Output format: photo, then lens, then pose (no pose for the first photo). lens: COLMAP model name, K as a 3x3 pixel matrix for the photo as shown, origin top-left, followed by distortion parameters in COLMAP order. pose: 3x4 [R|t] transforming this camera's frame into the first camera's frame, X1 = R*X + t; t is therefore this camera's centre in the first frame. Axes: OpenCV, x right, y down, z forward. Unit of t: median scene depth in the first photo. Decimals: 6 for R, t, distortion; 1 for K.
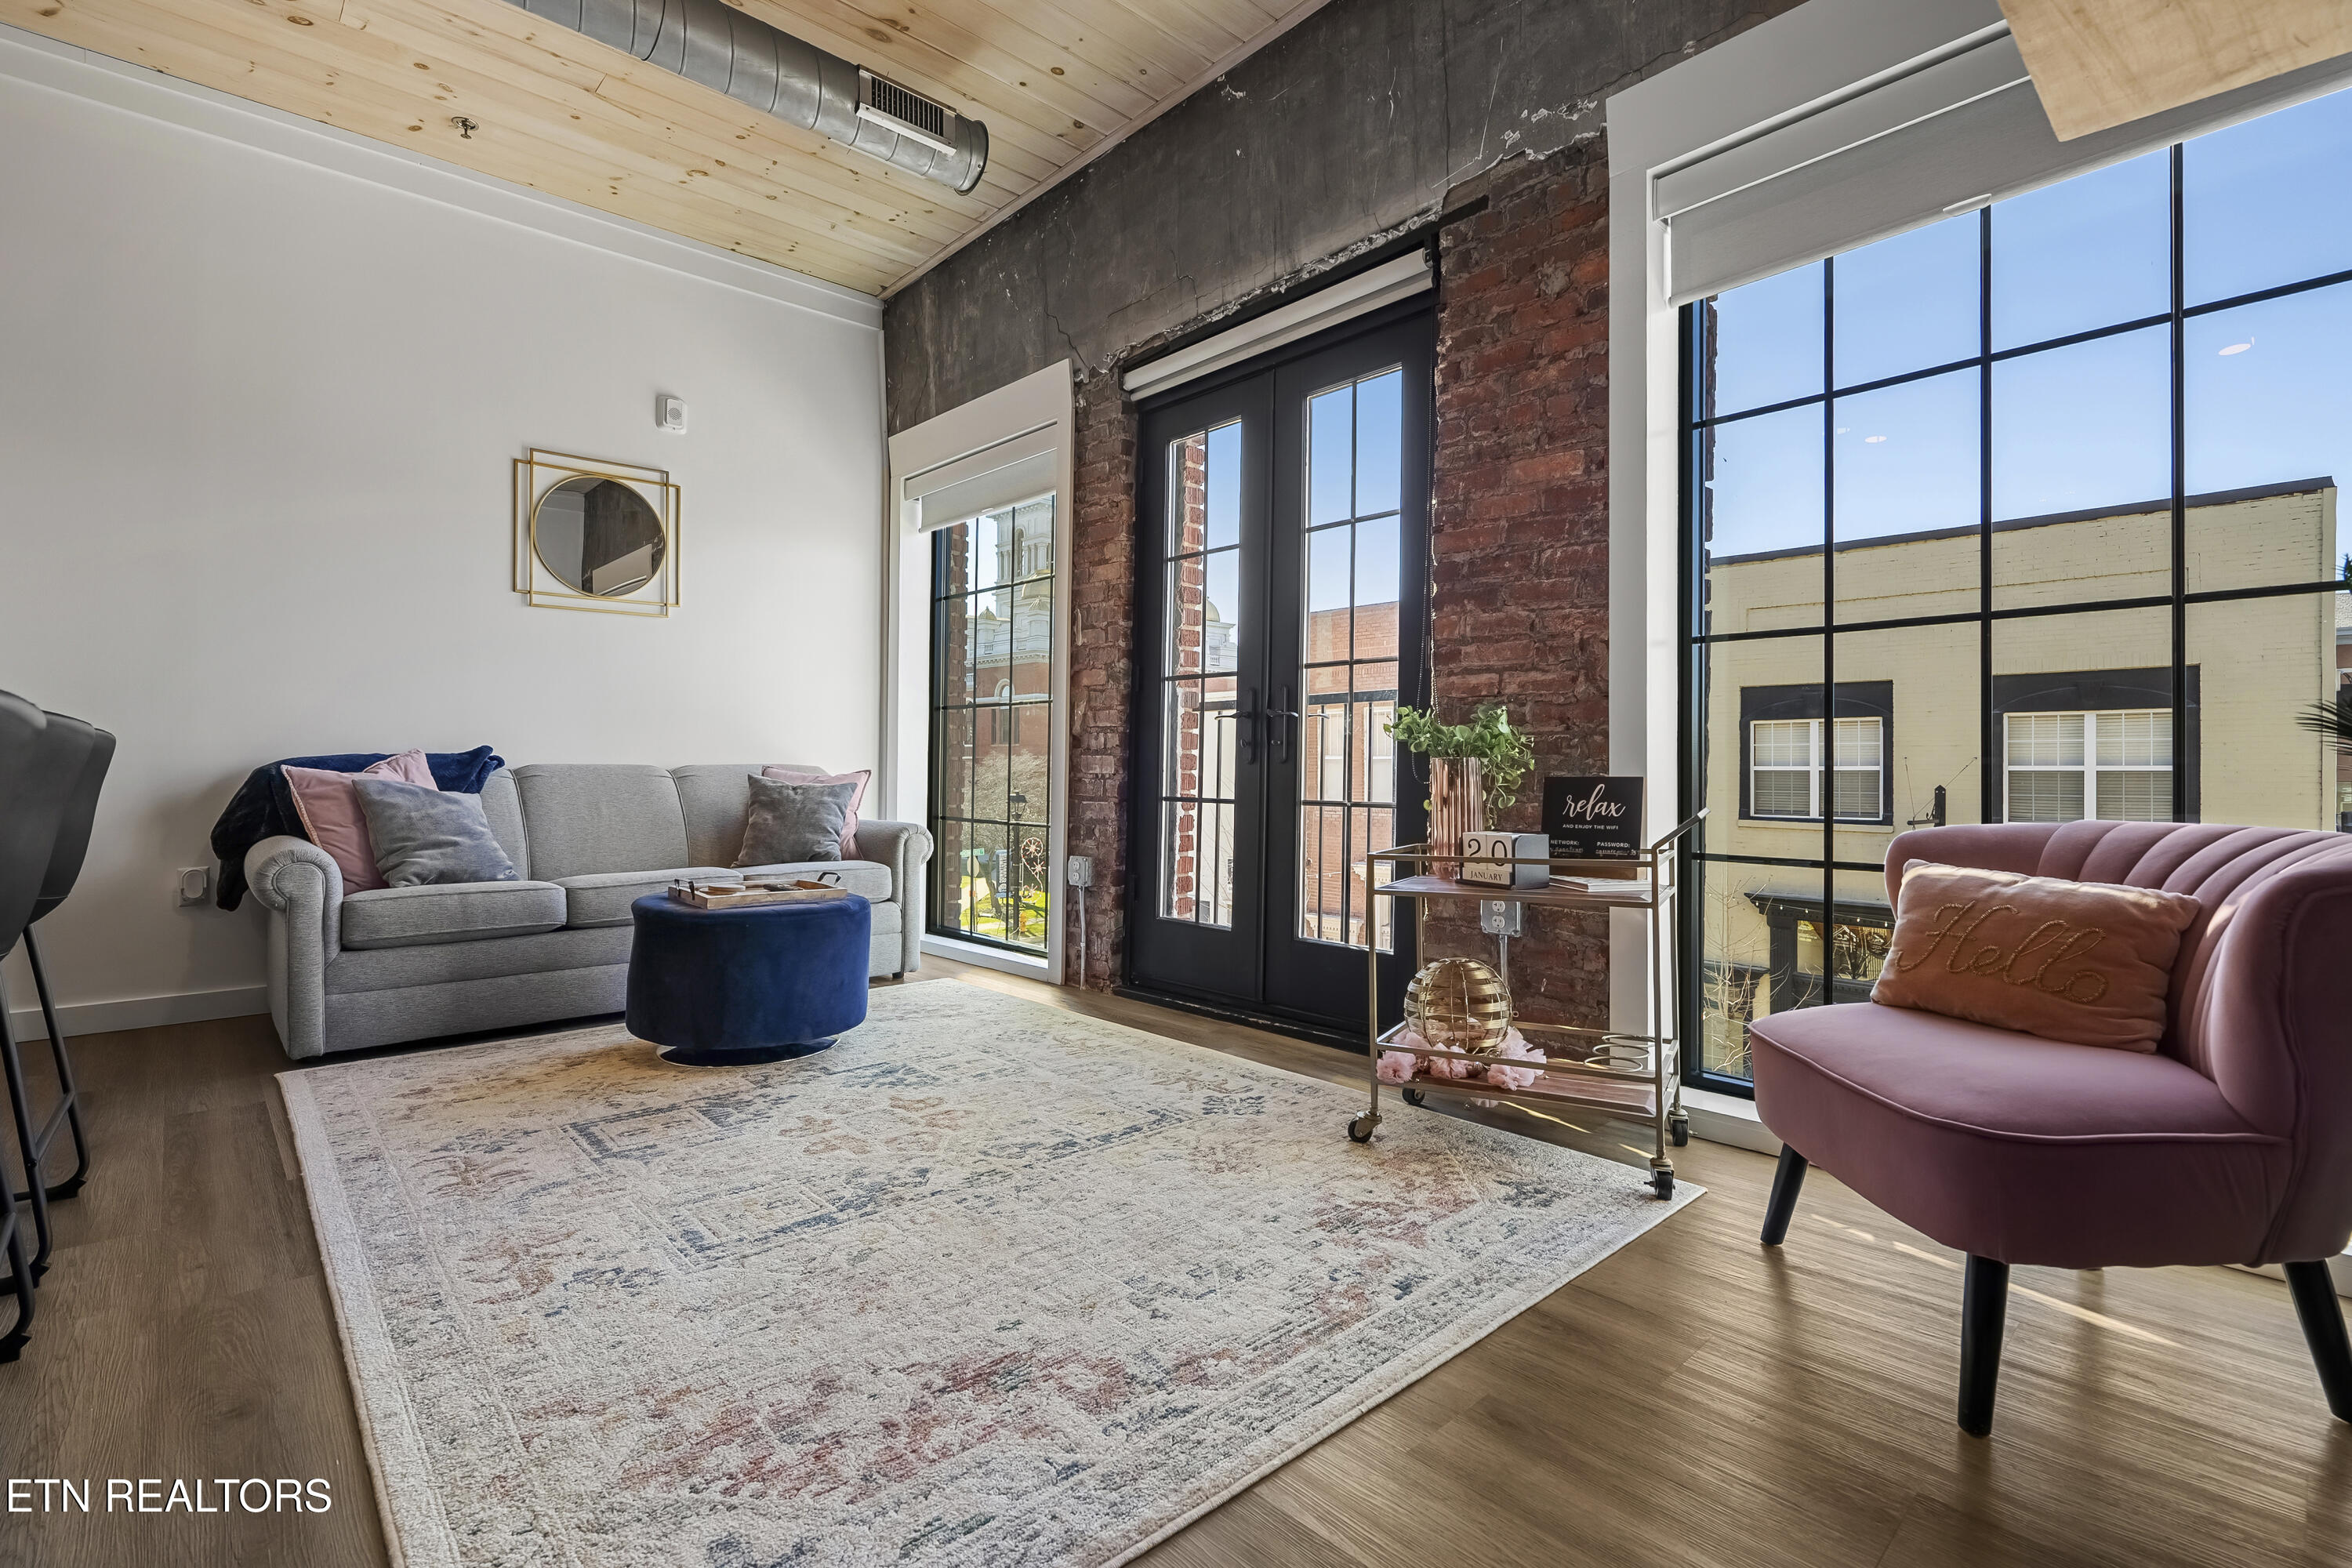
lens RADIAL K [[1080.3, 0, 1173.5], [0, 1080.3, 758.4], [0, 0, 1]] dist [-0.009254, 0.002654]
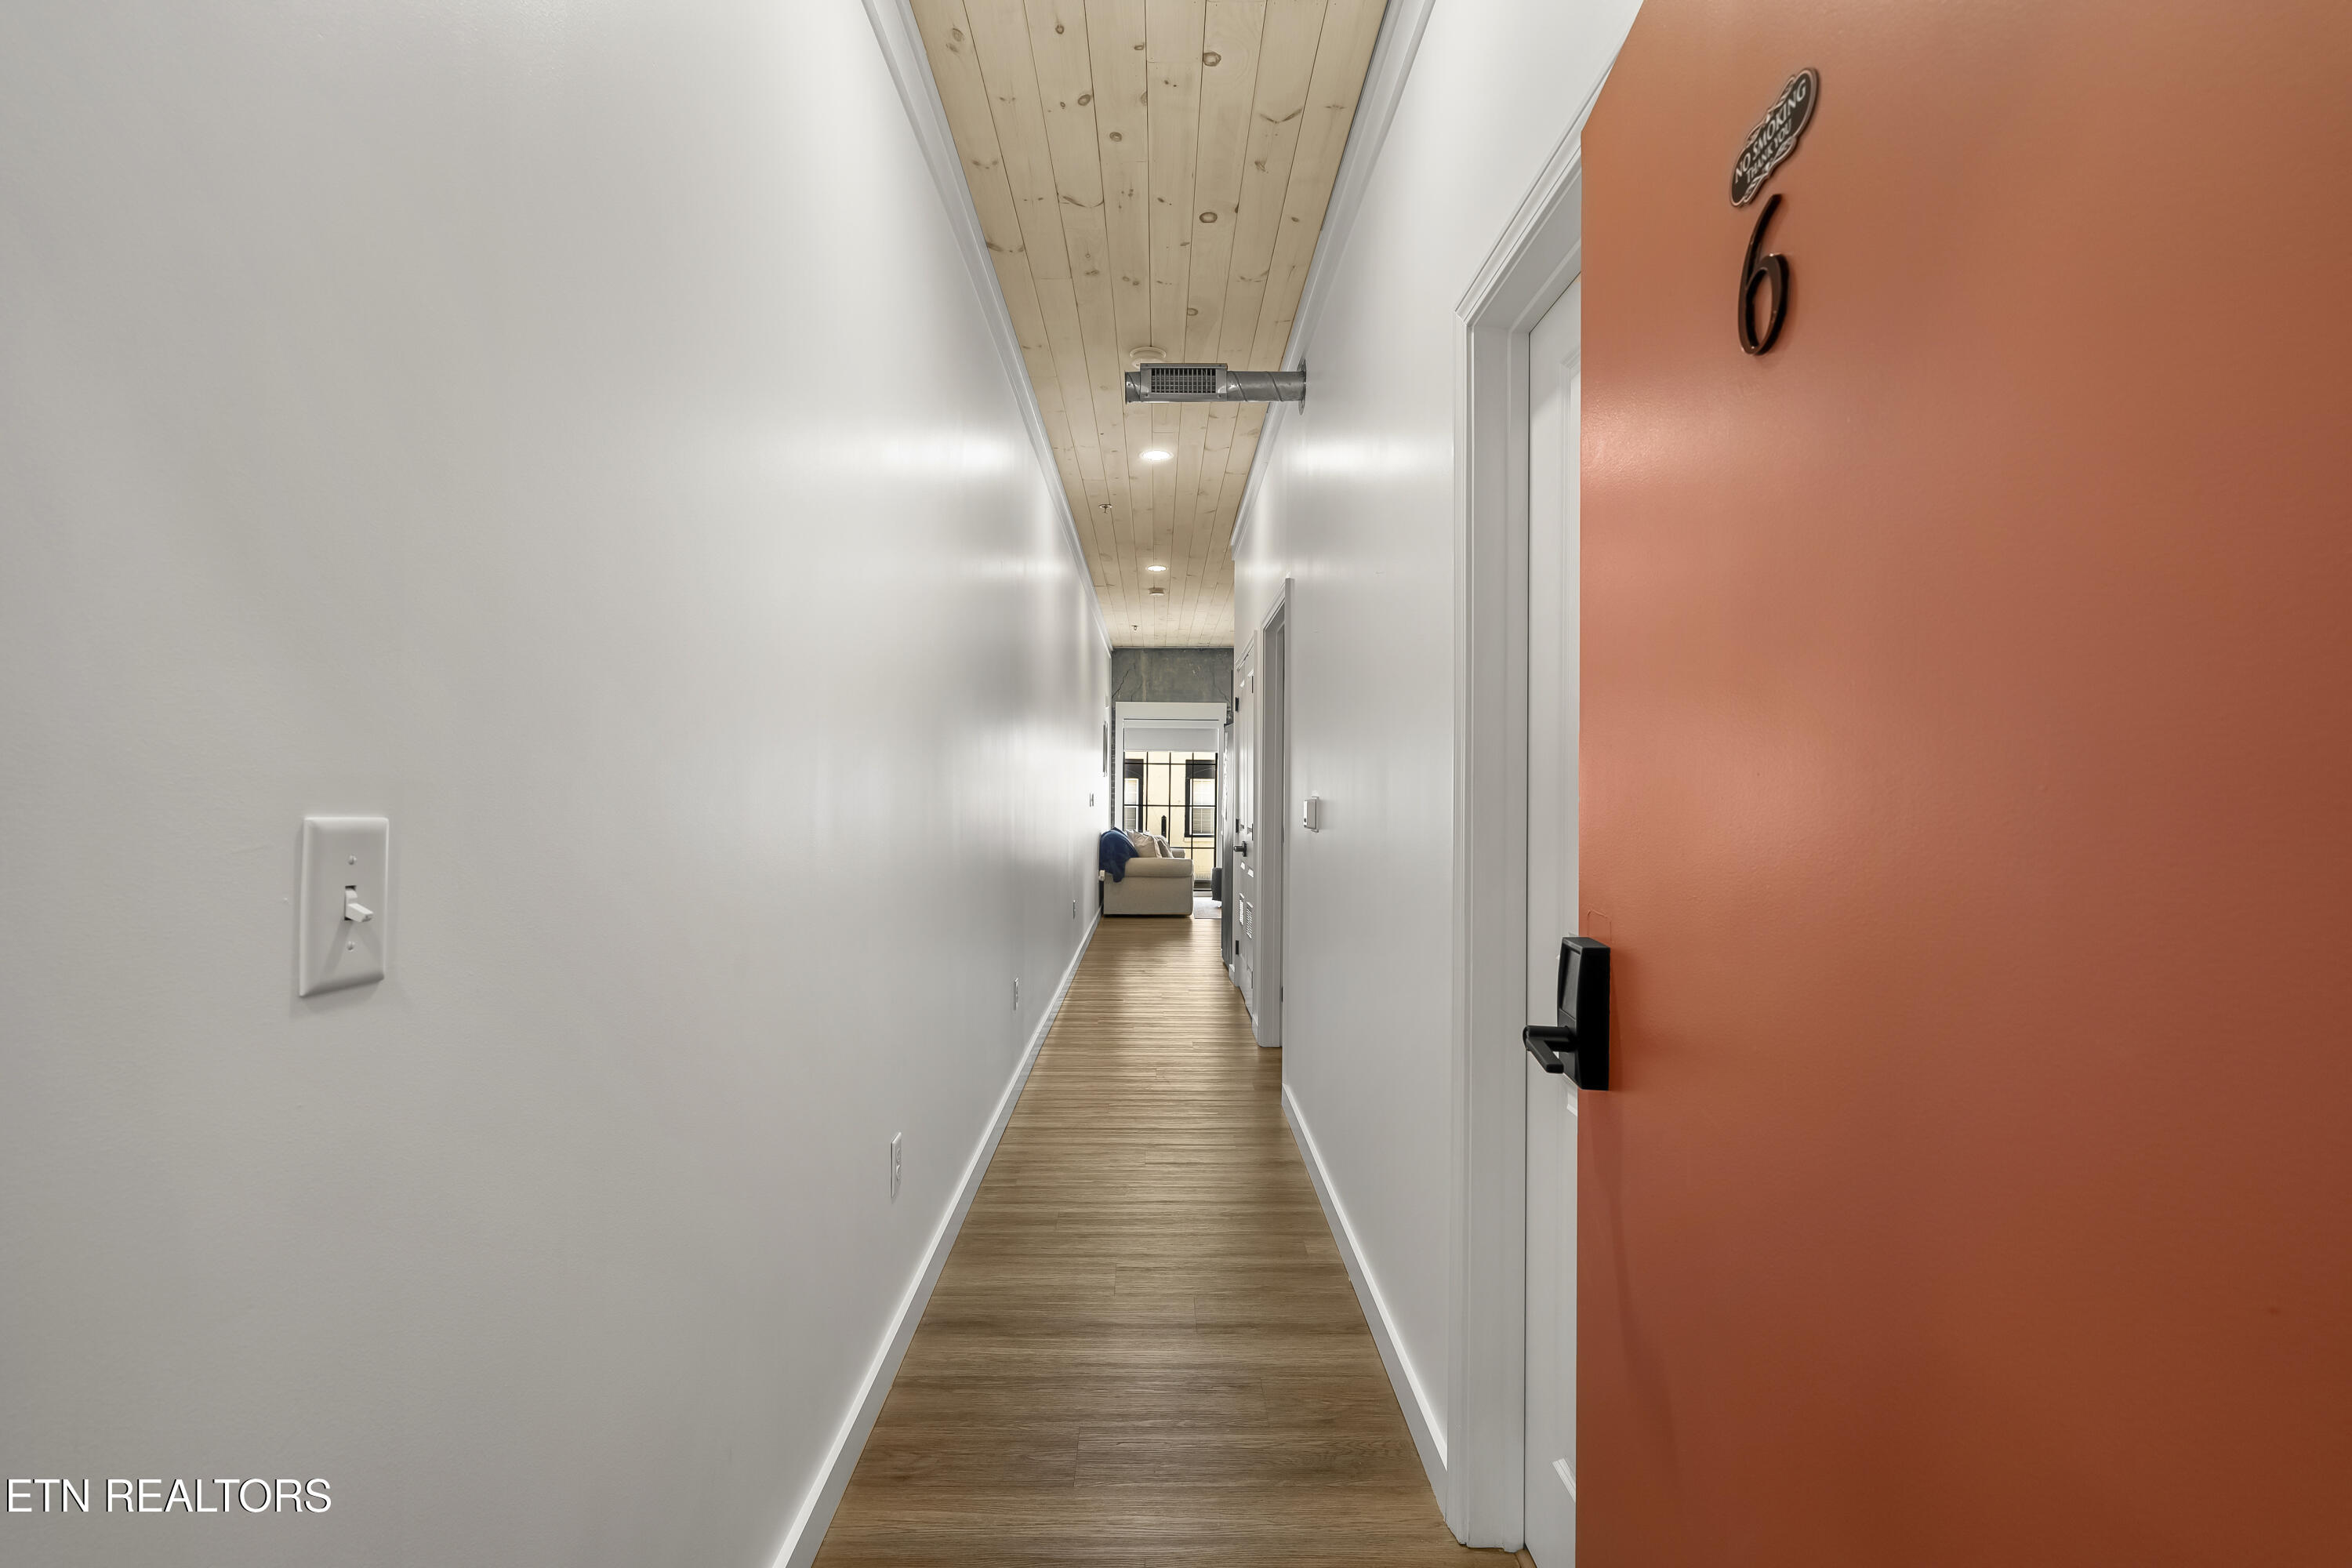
lens RADIAL K [[1080.3, 0, 1171.6], [0, 1080.3, 785.9], [0, 0, 1]] dist [-0.009254, 0.002654]
pose [[0.663735, 0.006560, 0.747939, -3.698617], [-0.011250, 0.999936, 0.001213, -0.175778], [-0.747884, -0.009220, 0.663766, -1.444165]]
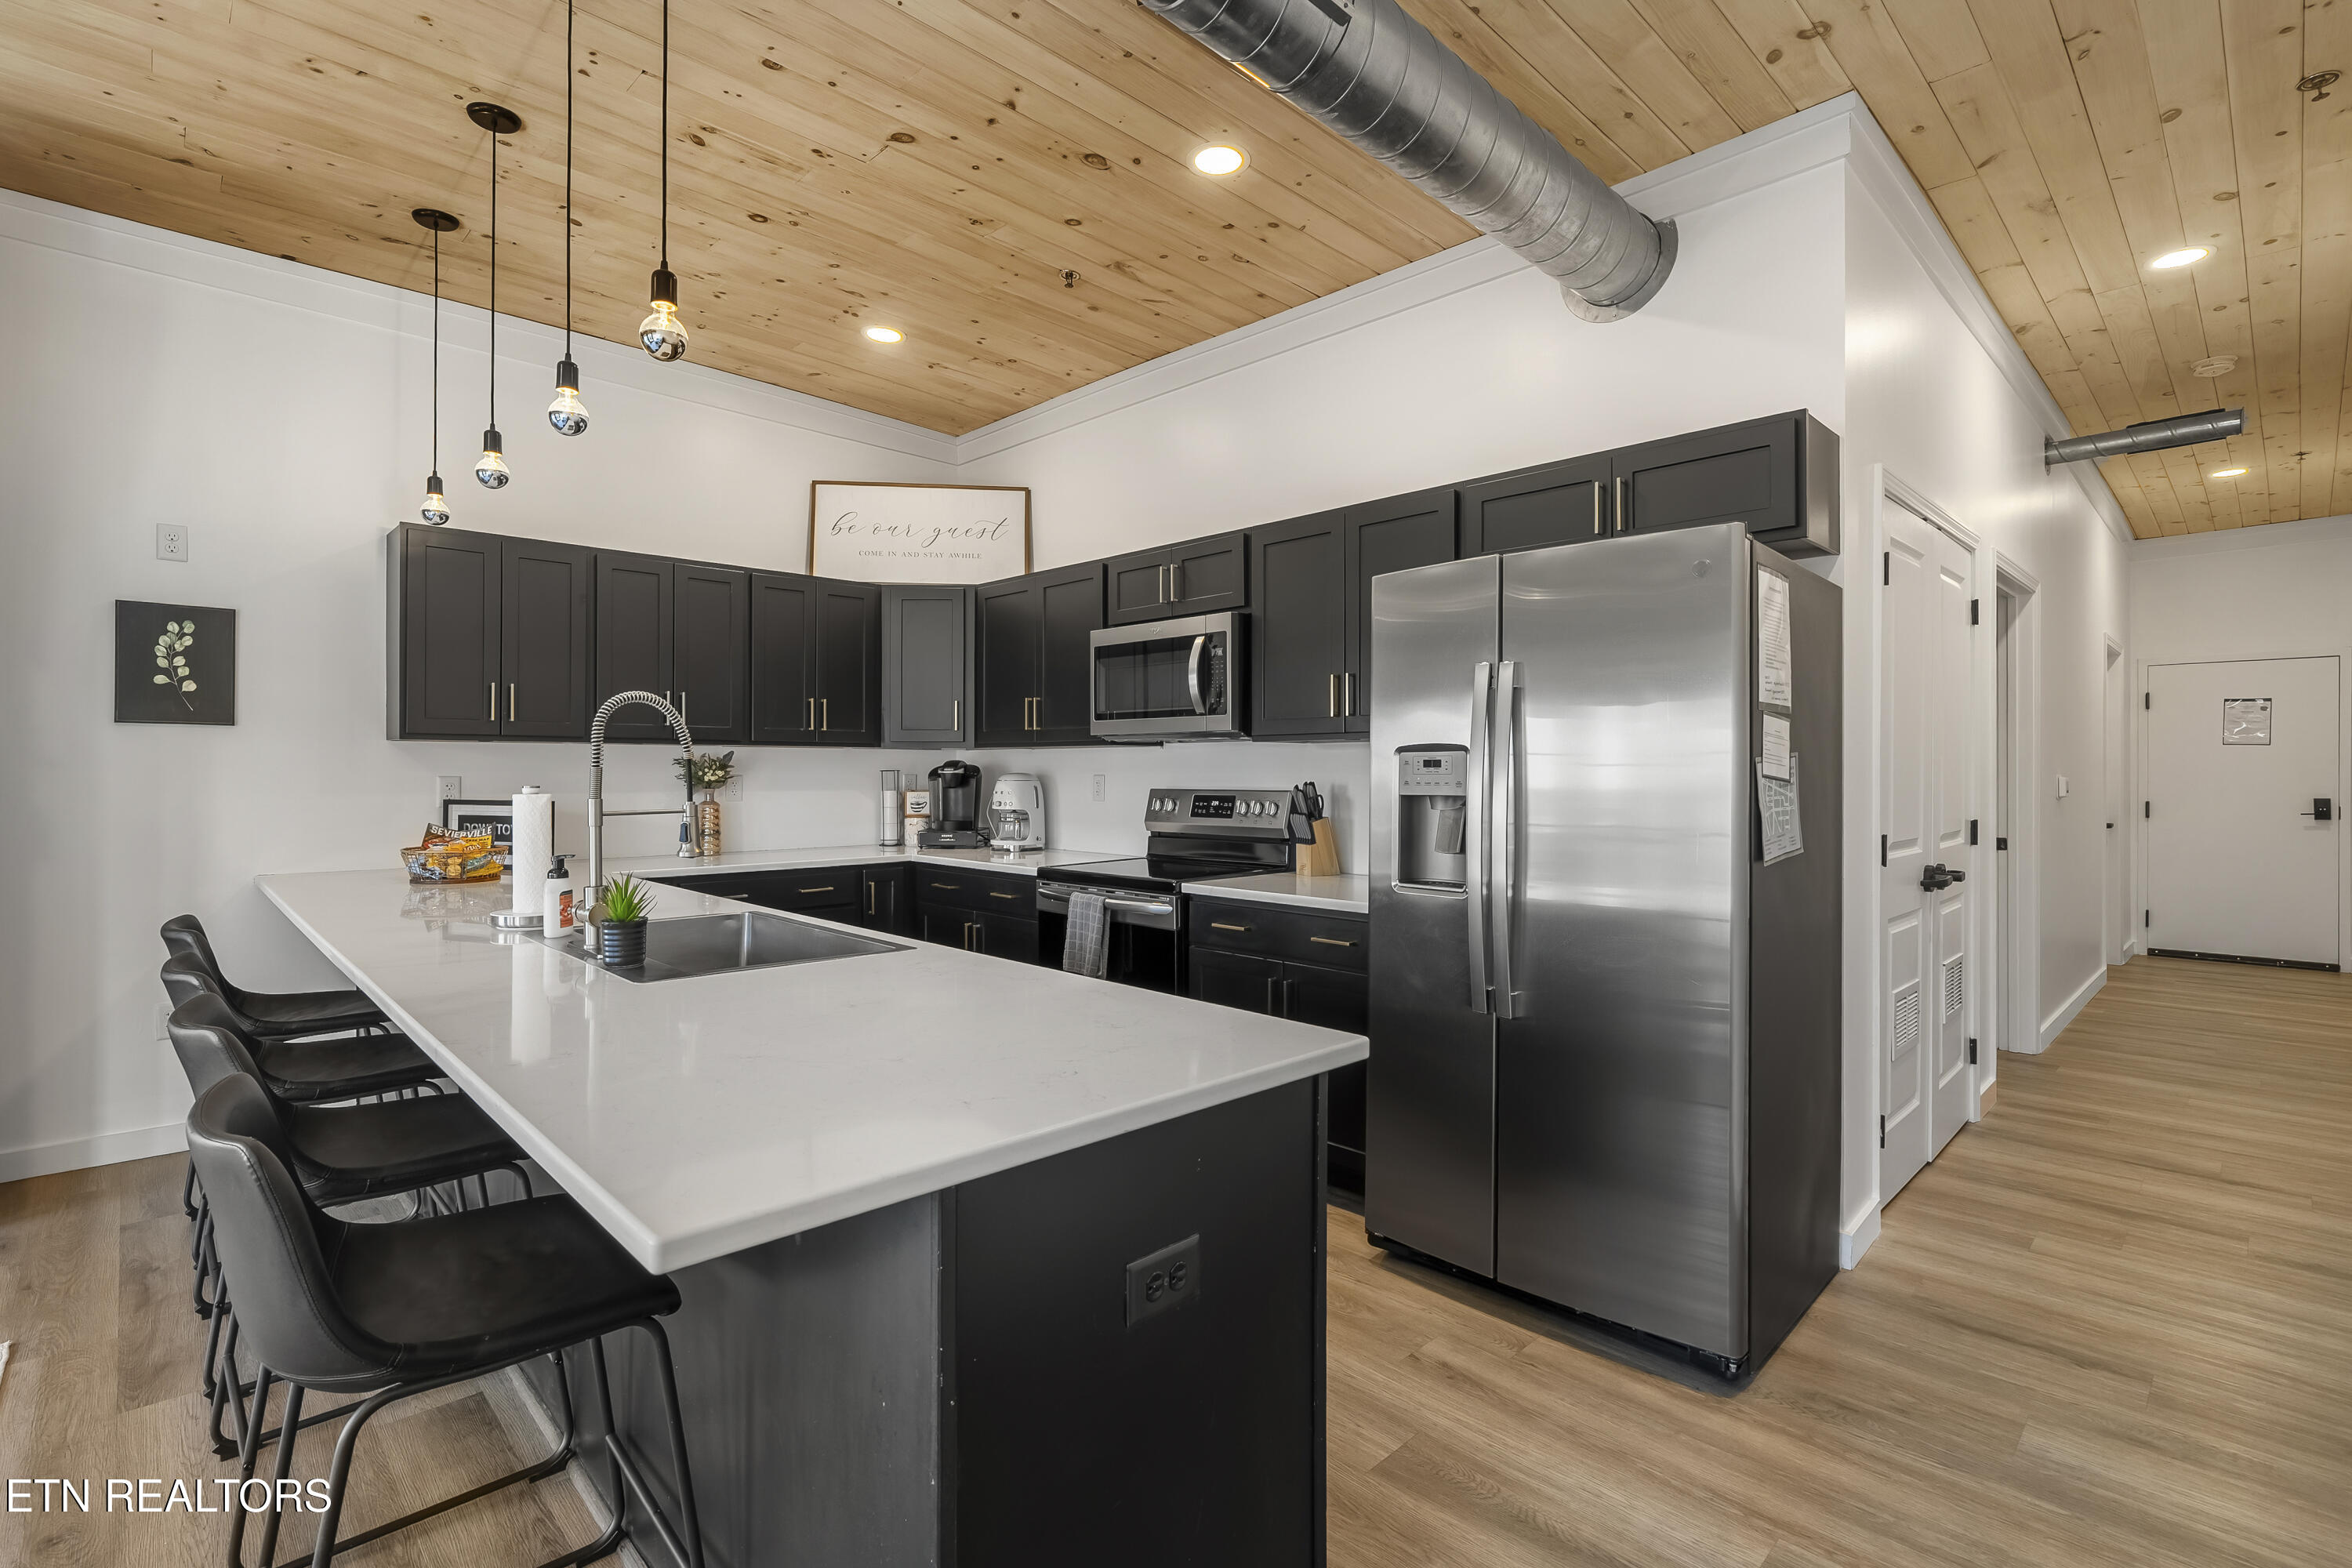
lens RADIAL K [[1080.3, 0, 1175.6], [0, 1080.3, 770.0], [0, 0, 1]] dist [-0.009254, 0.002654]
pose [[-0.999685, -0.000821, -0.025066, -1.042412], [-0.000469, 0.999901, -0.014053, -0.149676], [0.025075, -0.014037, -0.999587, 1.107579]]
